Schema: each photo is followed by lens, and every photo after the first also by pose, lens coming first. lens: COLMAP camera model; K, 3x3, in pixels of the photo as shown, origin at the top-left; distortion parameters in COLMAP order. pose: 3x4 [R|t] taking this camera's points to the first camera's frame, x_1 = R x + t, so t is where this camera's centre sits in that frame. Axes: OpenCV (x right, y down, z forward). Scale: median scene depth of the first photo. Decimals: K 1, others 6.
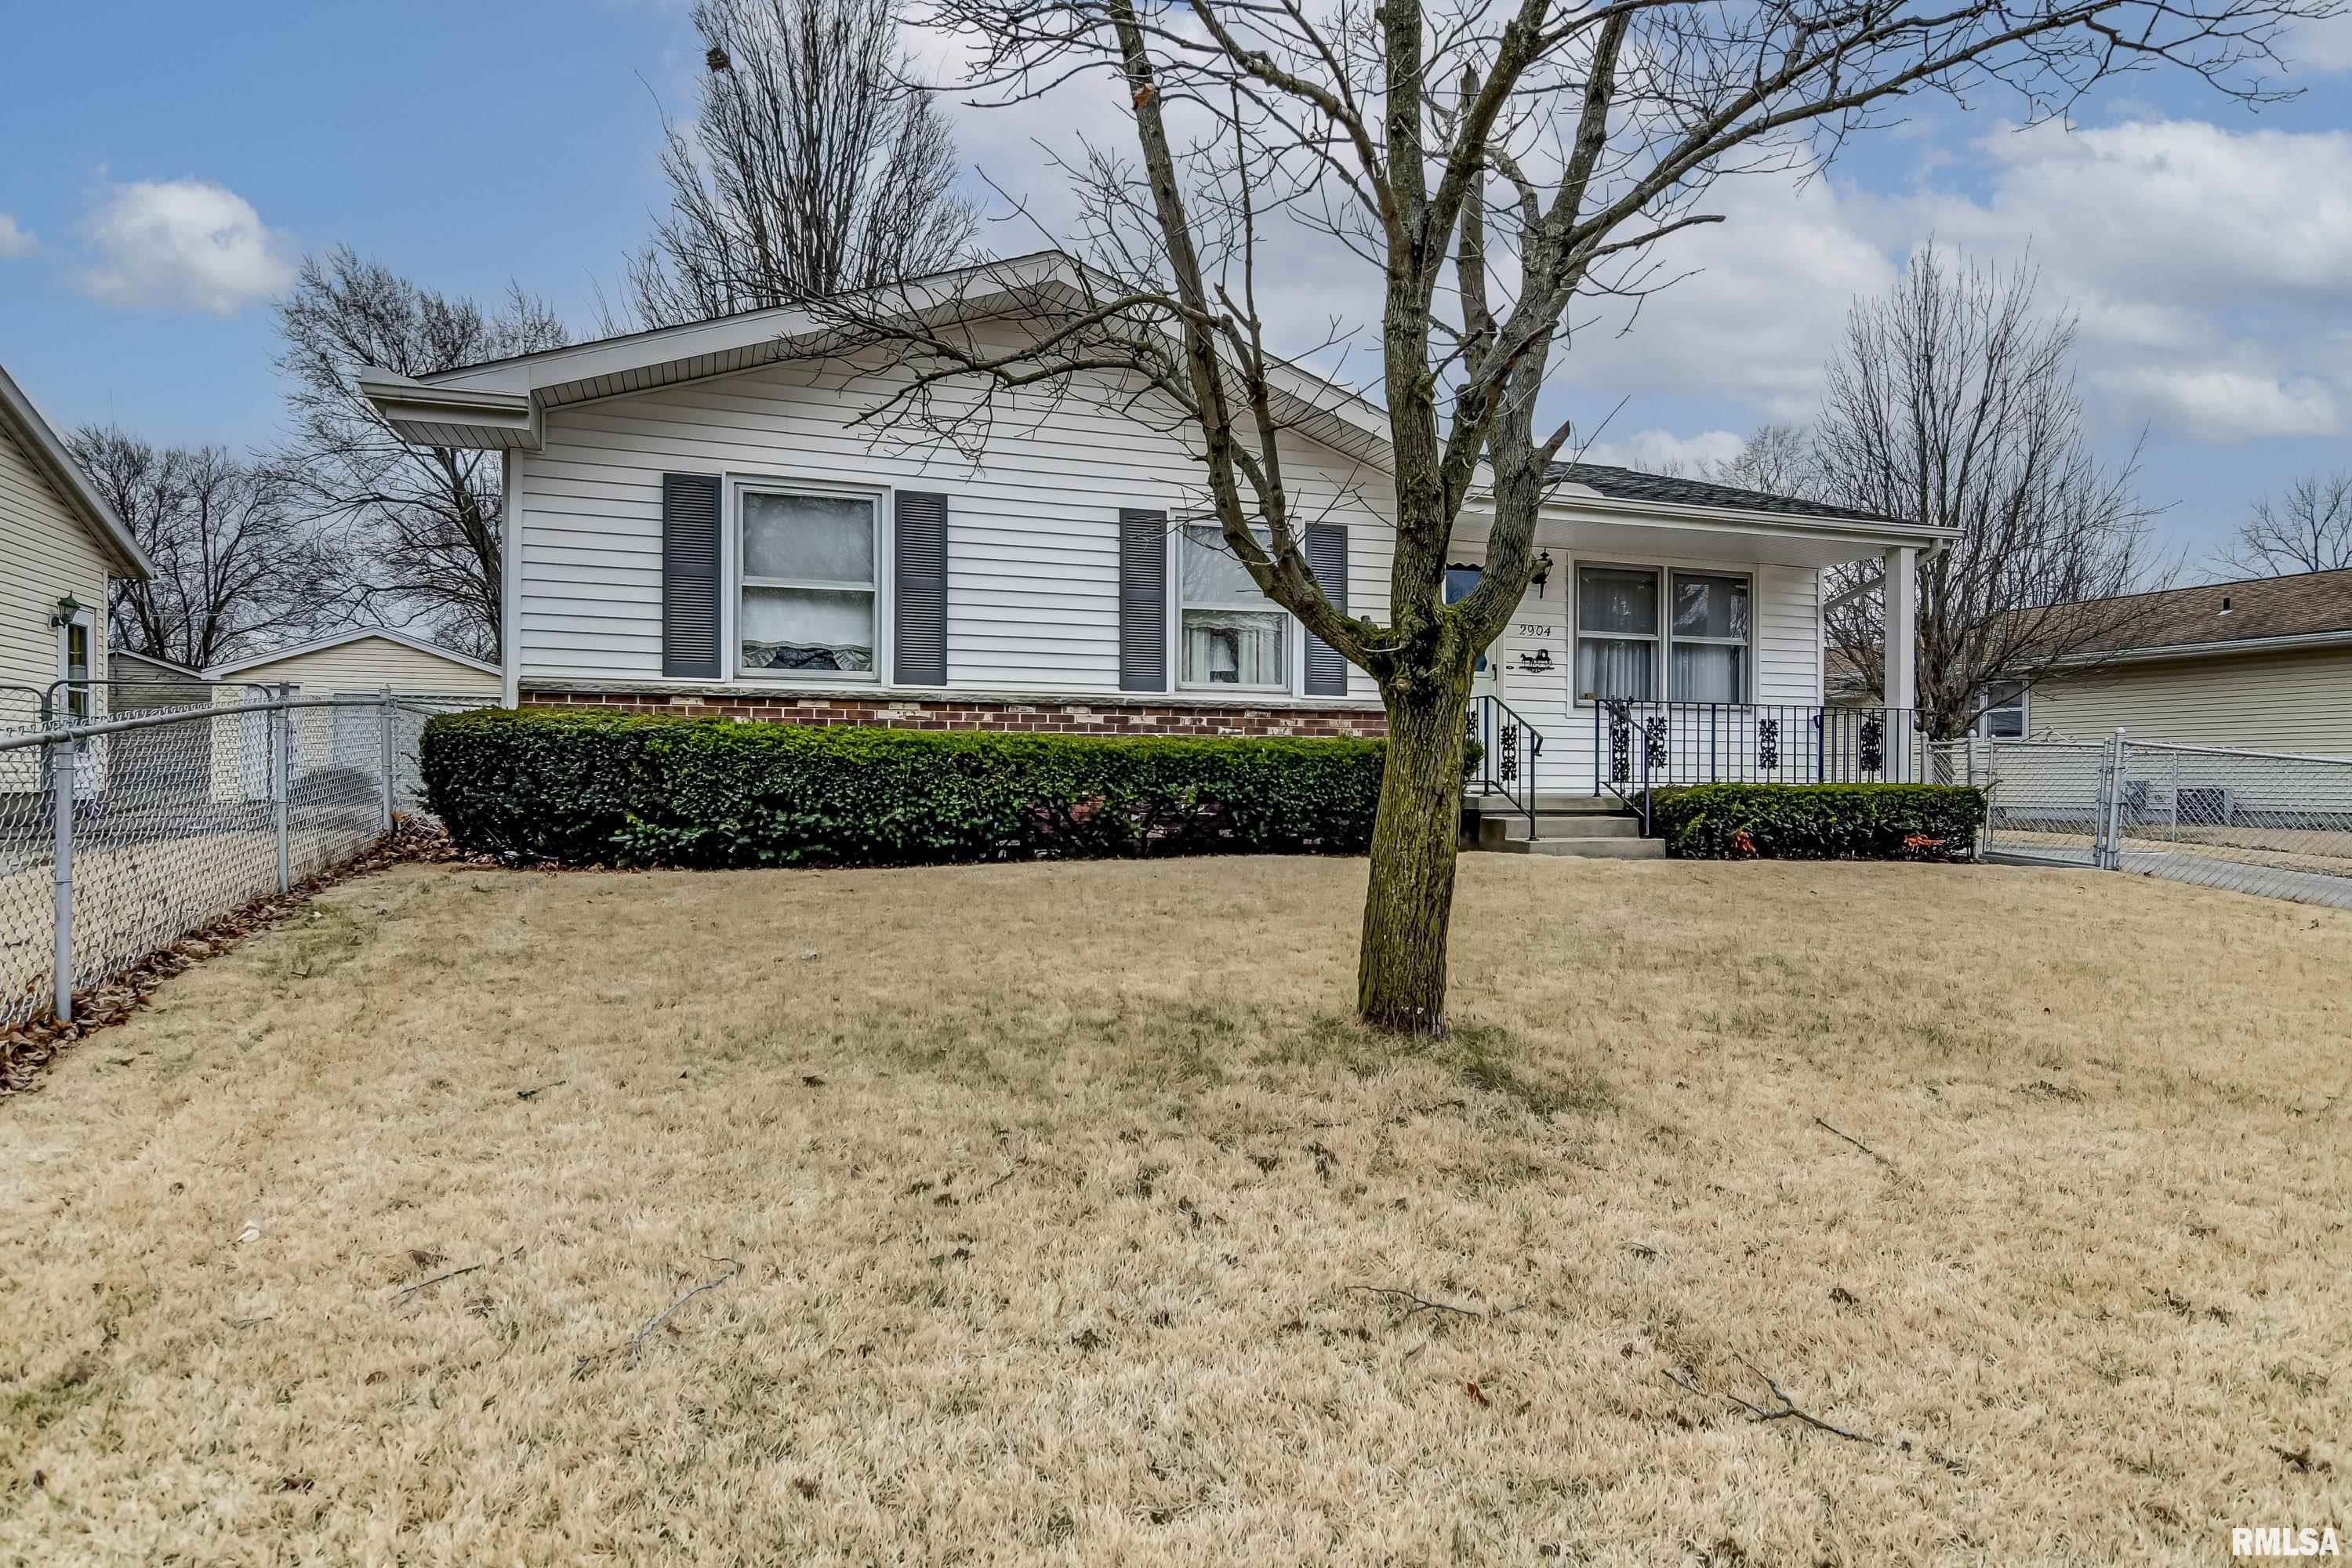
lens RADIAL K [[1318.5, 0, 1160.5], [0, 1318.5, 783.5], [0, 0, 1]] dist [0.005235, -0.000201]
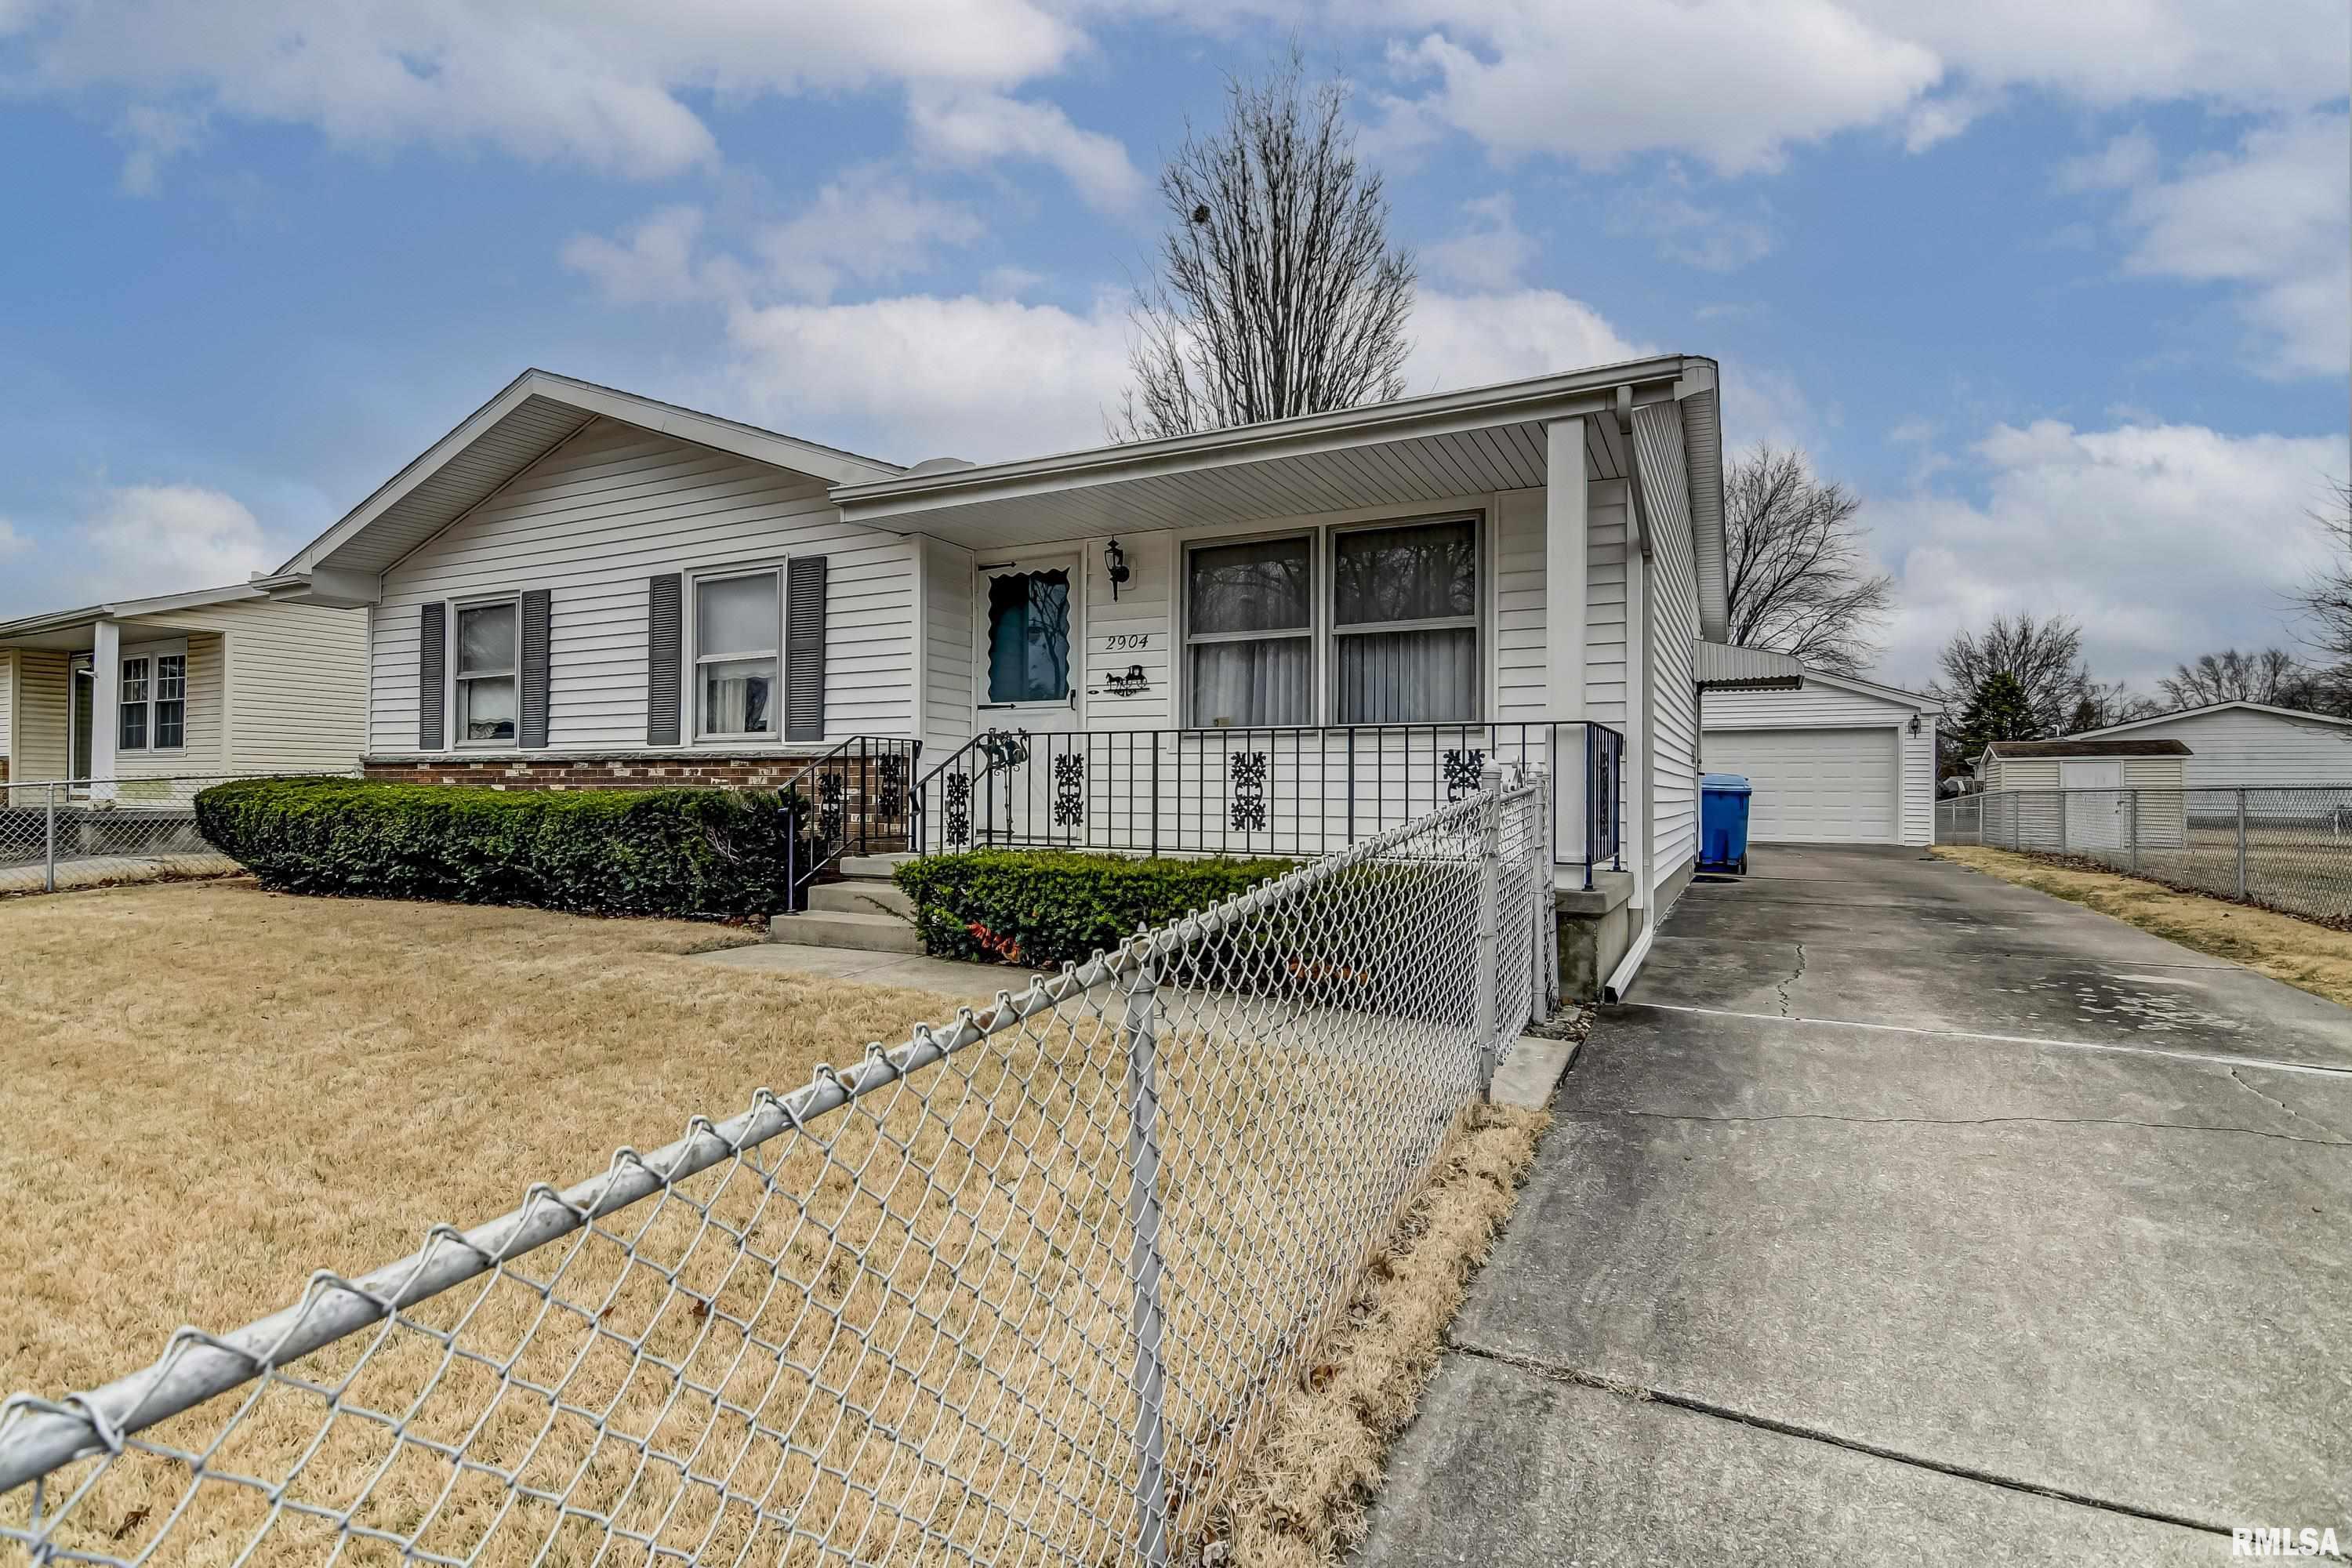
lens RADIAL K [[1122.7, 0, 1170.1], [0, 1122.7, 780.3], [0, 0, 1]] dist [0.006474, -0.005192]
pose [[0.686063, -0.008437, -0.727493, 0.930236], [-0.004059, 0.999873, -0.015424, -0.029514], [0.727530, 0.013535, 0.685942, 0.678438]]
